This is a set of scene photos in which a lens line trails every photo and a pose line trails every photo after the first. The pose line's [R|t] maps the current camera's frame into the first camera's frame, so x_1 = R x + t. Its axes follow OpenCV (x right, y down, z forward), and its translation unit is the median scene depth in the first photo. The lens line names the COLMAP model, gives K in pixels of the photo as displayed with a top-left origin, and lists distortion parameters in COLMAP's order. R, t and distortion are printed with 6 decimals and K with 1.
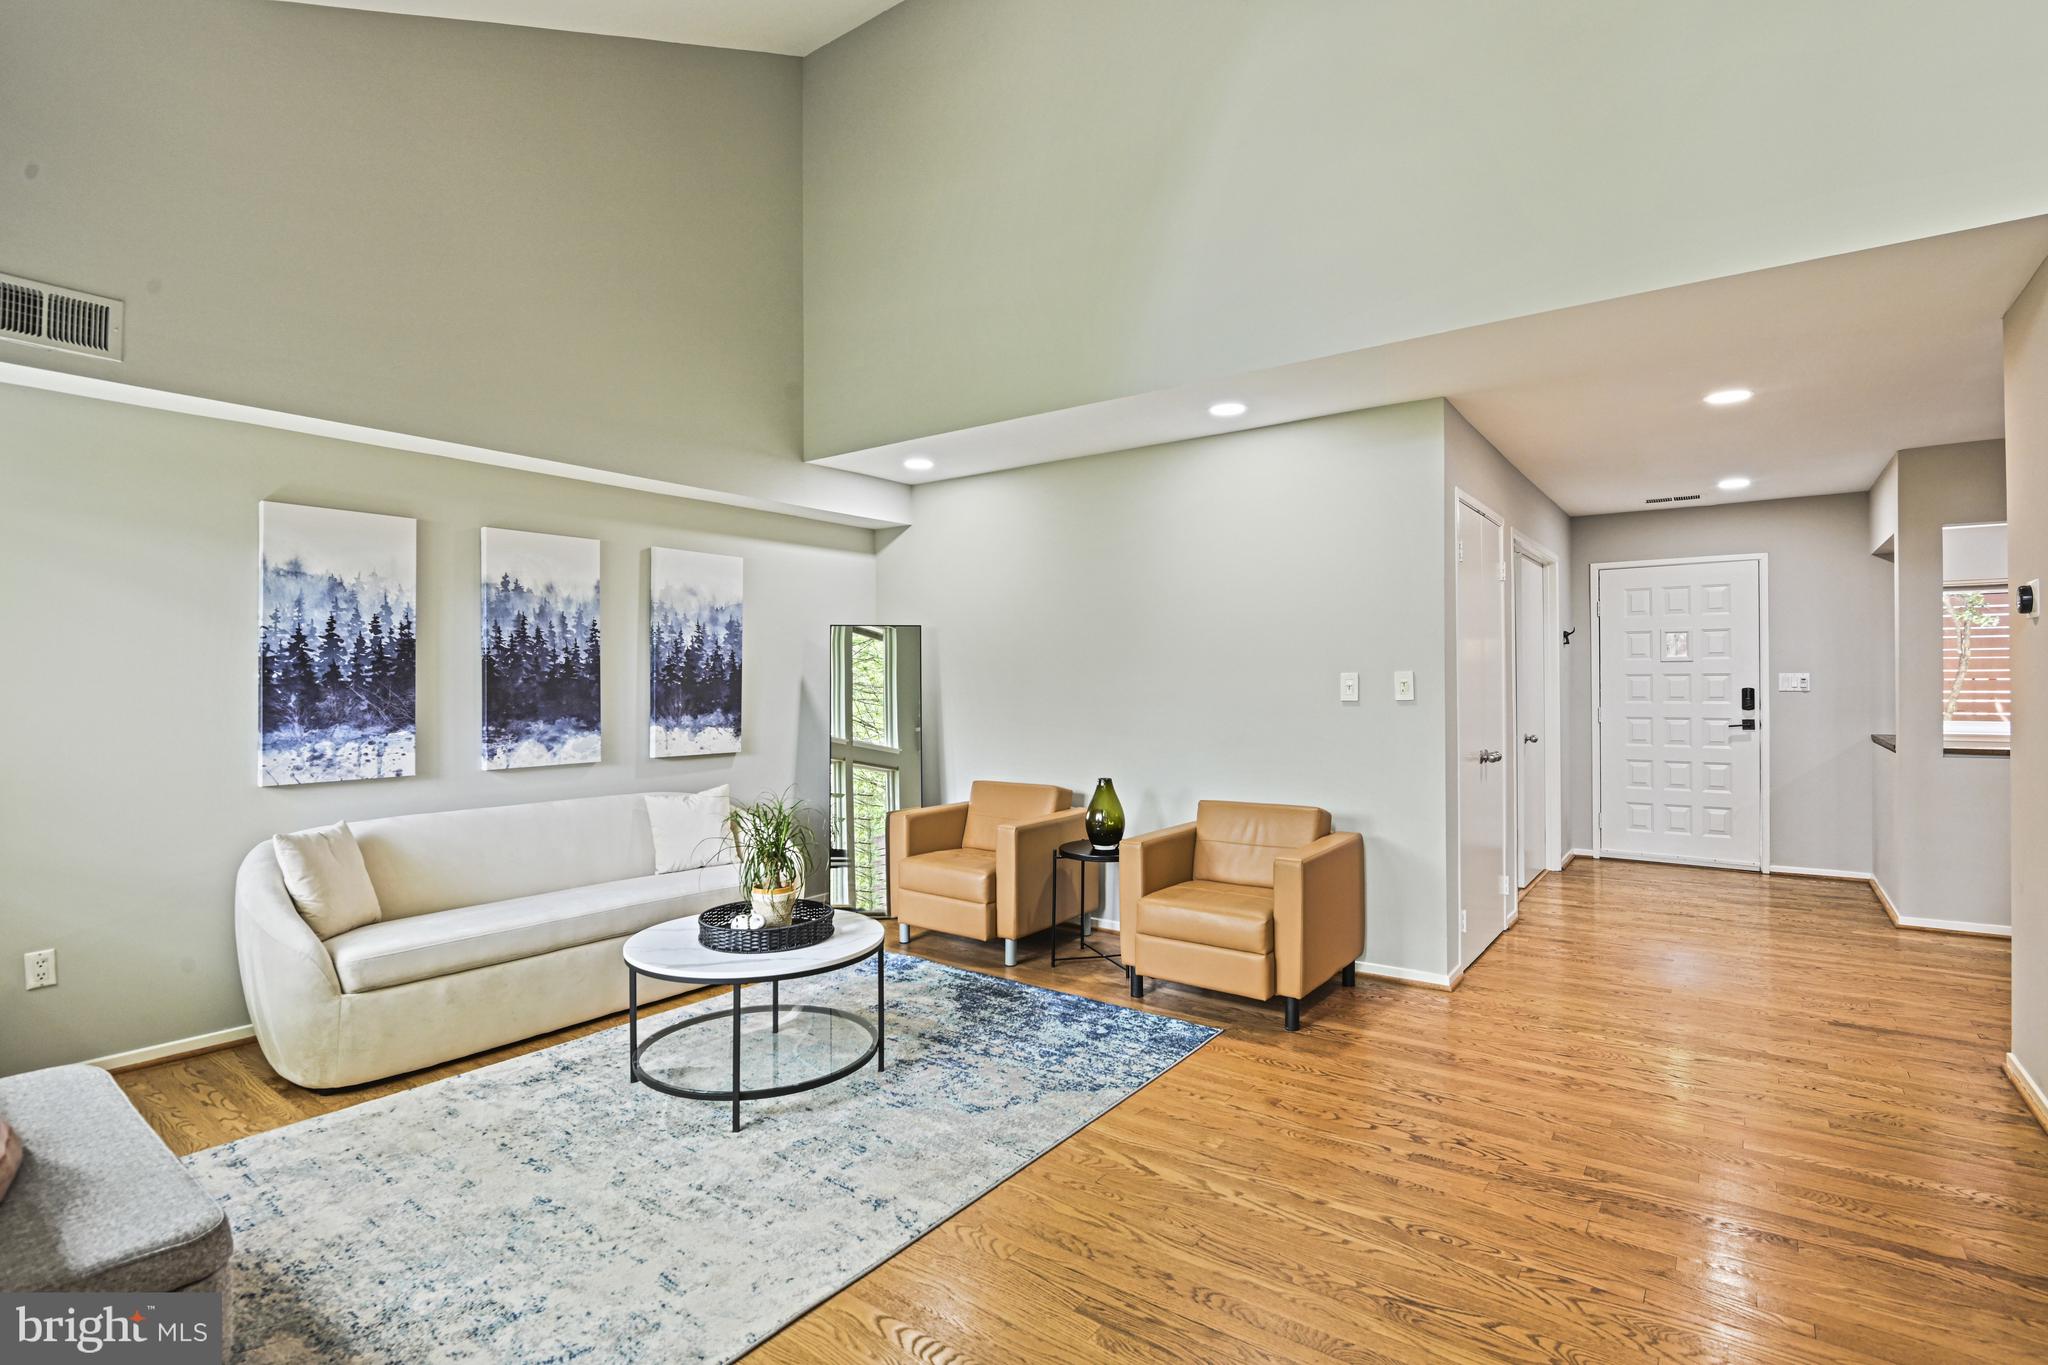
lens RADIAL K [[987.7, 0, 1021.7], [0, 987.7, 676.7], [0, 0, 1]] dist [-0.015322, -0.002592]
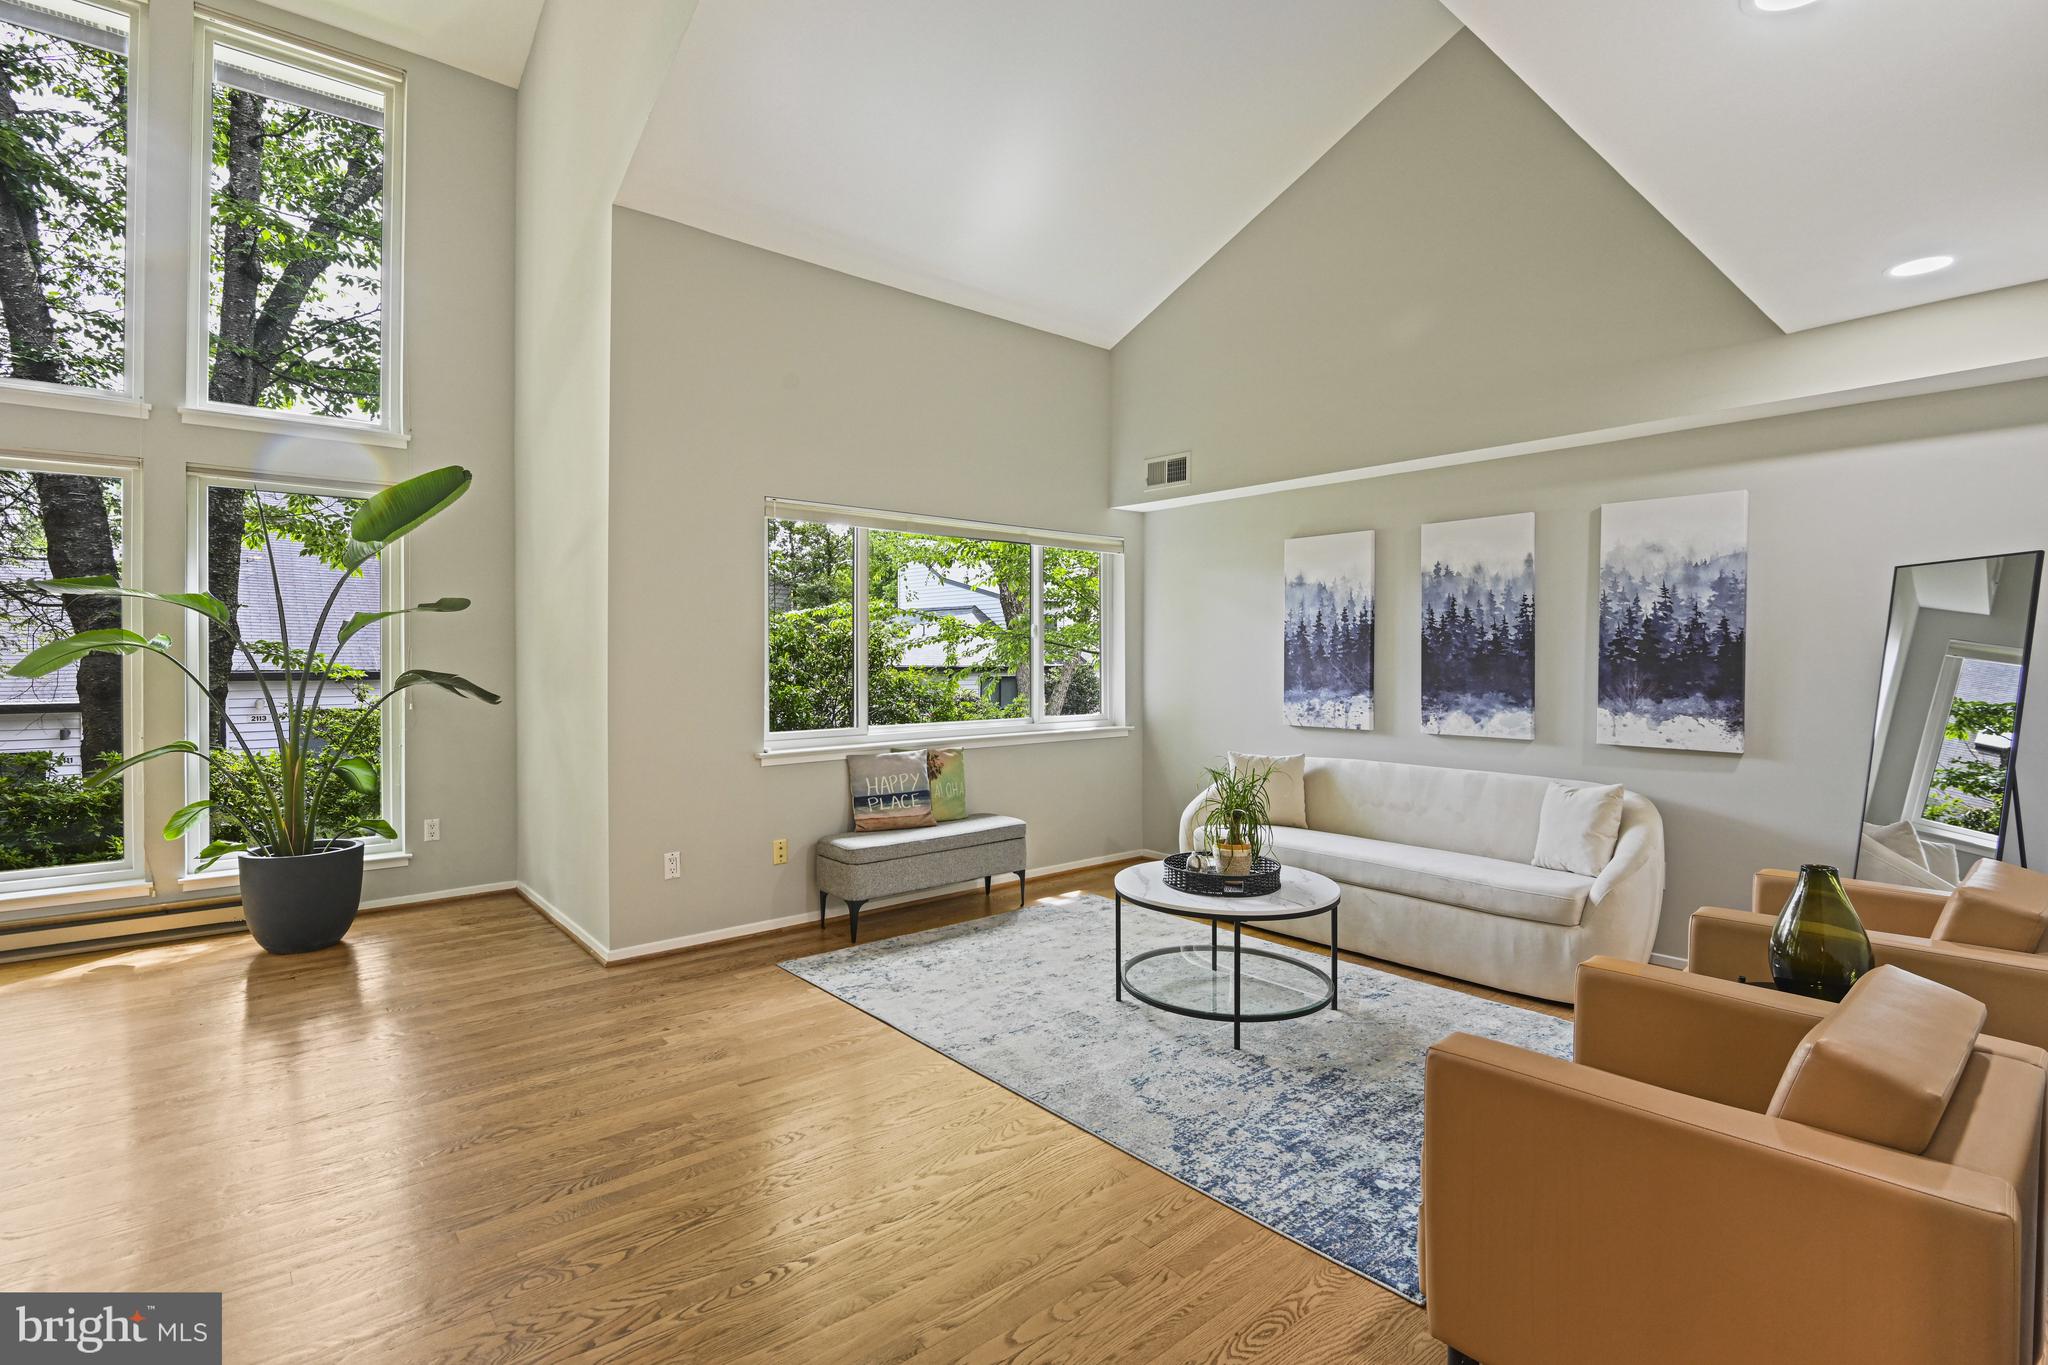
lens RADIAL K [[962.9, 0, 1009.2], [0, 962.9, 653.8], [0, 0, 1]] dist [-0.002107, -0.000807]
pose [[-0.238964, 0.000901, -0.971028, 0.726714], [0.006144, 0.999981, -0.000584, -0.001657], [0.971009, -0.006106, -0.238965, 0.852993]]
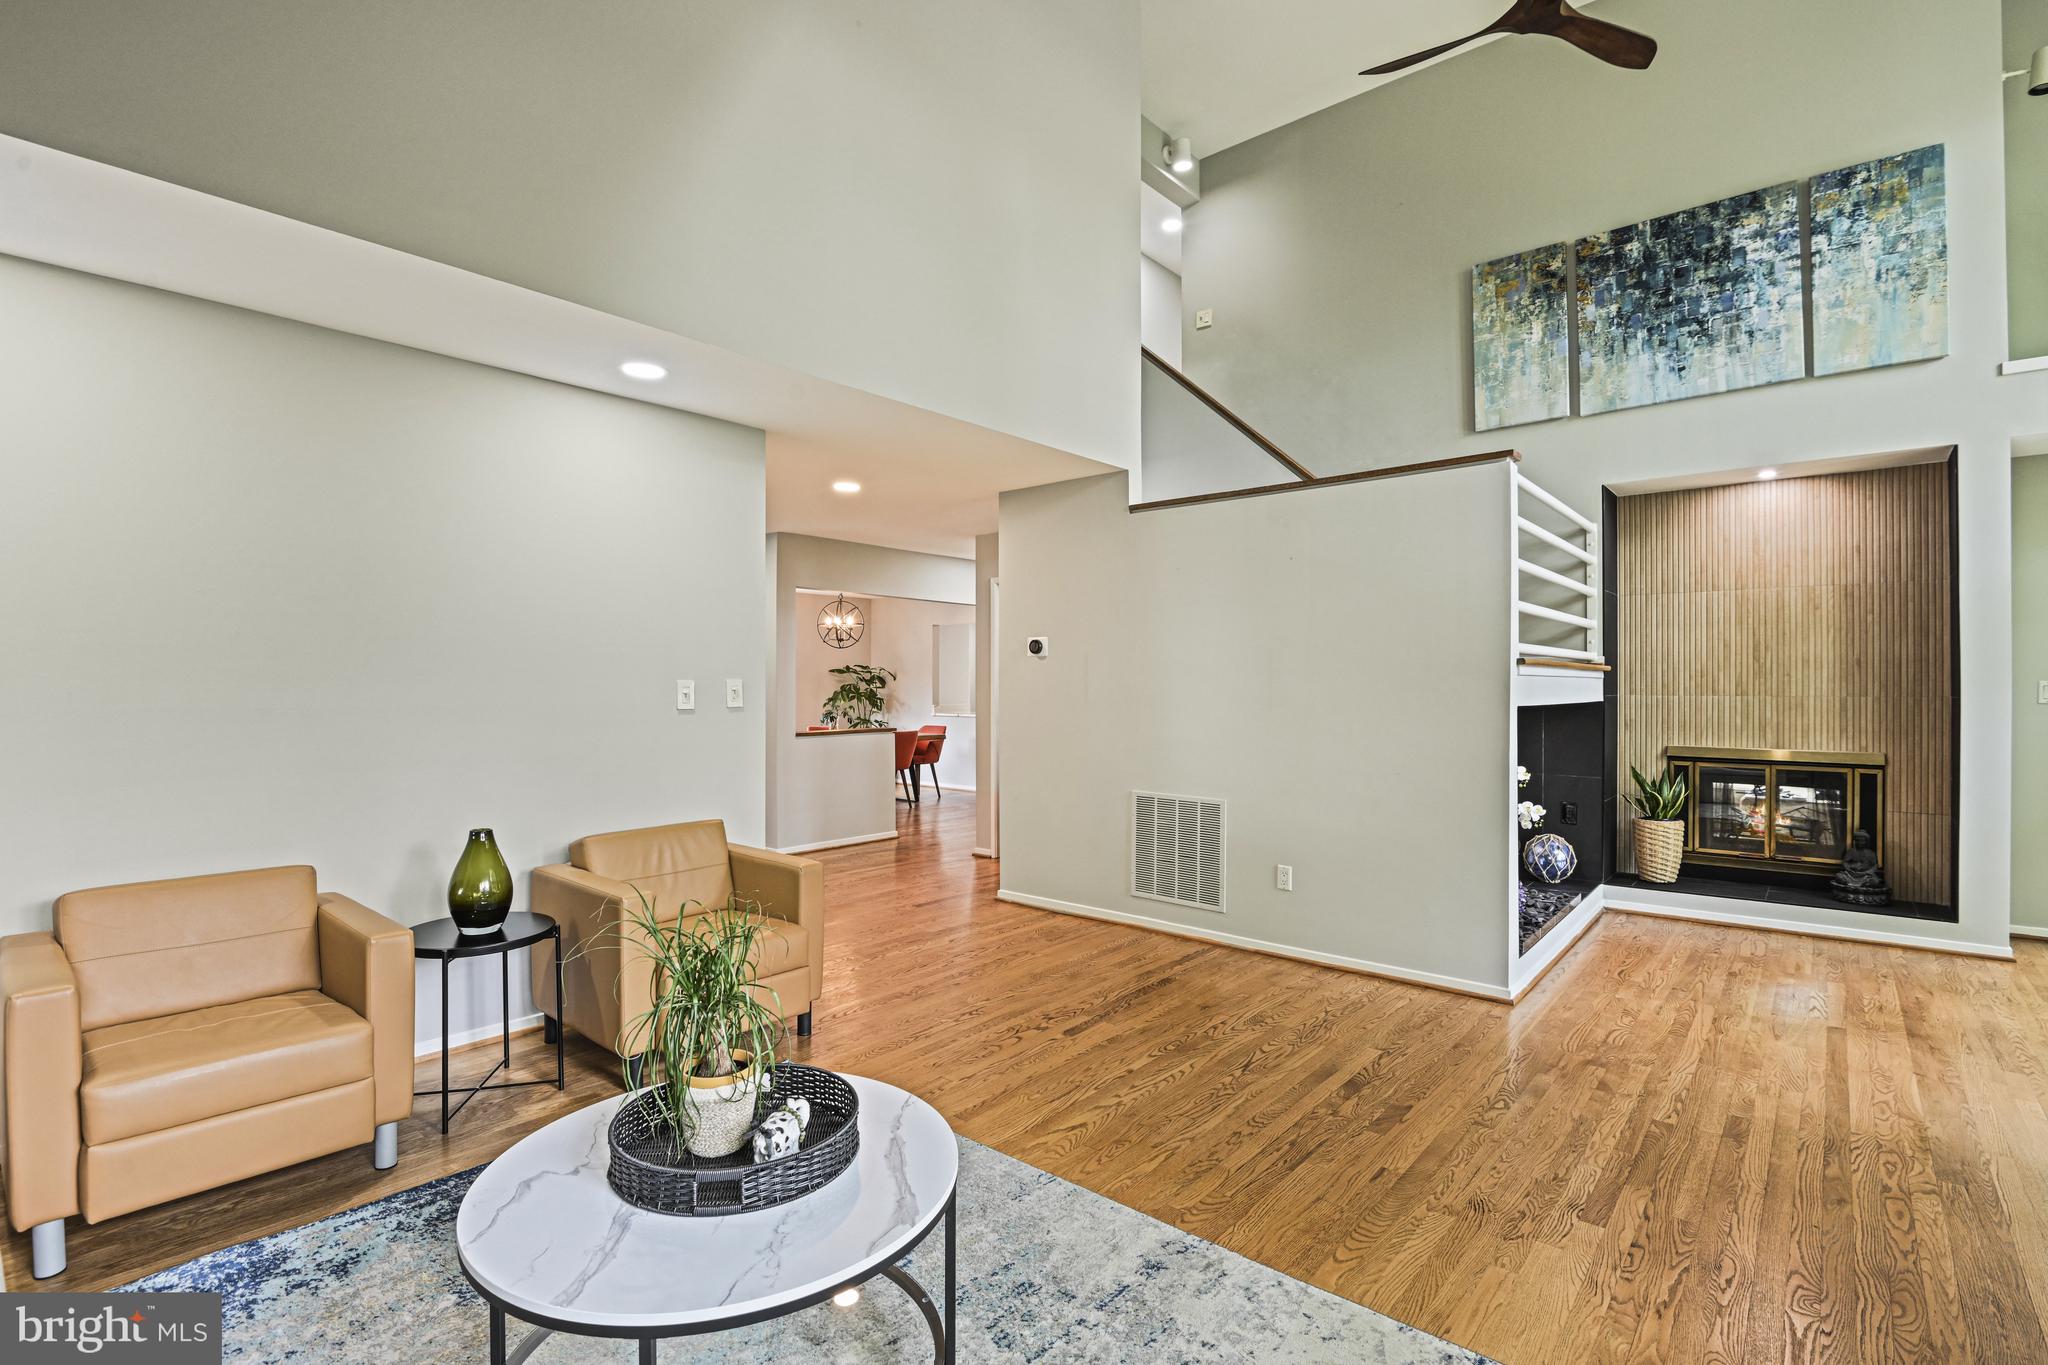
lens RADIAL K [[962.9, 0, 1020.1], [0, 962.9, 688.9], [0, 0, 1]] dist [-0.002107, -0.000807]
pose [[0.061910, 0.001143, 0.998081, -0.652722], [-0.003847, 0.999992, -0.000906, 0.004311], [-0.998074, -0.003783, 0.061914, 0.673681]]
